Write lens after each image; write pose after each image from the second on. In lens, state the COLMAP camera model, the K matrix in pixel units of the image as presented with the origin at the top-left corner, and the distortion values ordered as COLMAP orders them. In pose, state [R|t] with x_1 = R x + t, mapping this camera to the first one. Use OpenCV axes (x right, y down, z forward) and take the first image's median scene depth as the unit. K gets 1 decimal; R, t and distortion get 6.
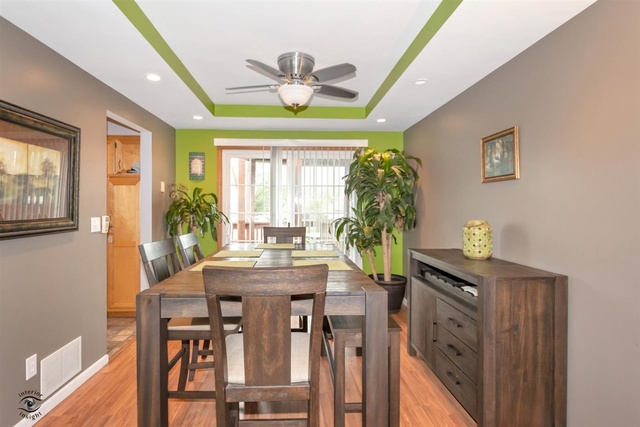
lens RADIAL K [[328.8, 0, 319.0], [0, 328.8, 210.3], [0, 0, 1]] dist [-0.001443, -0.000653]
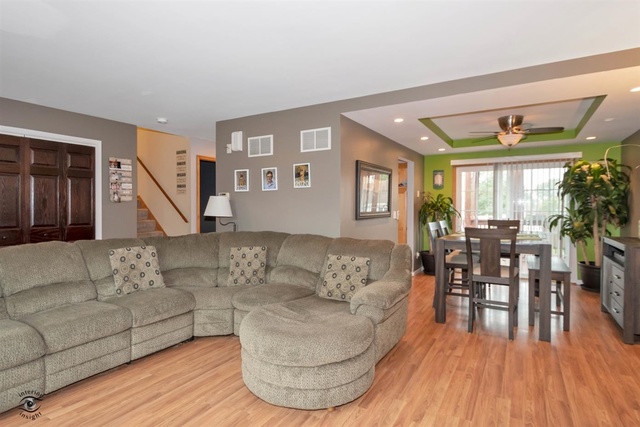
lens RADIAL K [[328.8, 0, 319.0], [0, 328.8, 210.3], [0, 0, 1]] dist [-0.001443, -0.000653]
pose [[0.805279, 0.007458, -0.592849, 0.089408], [-0.007706, 0.999968, 0.002112, 0.009399], [0.592846, 0.002868, 0.805311, -0.584813]]
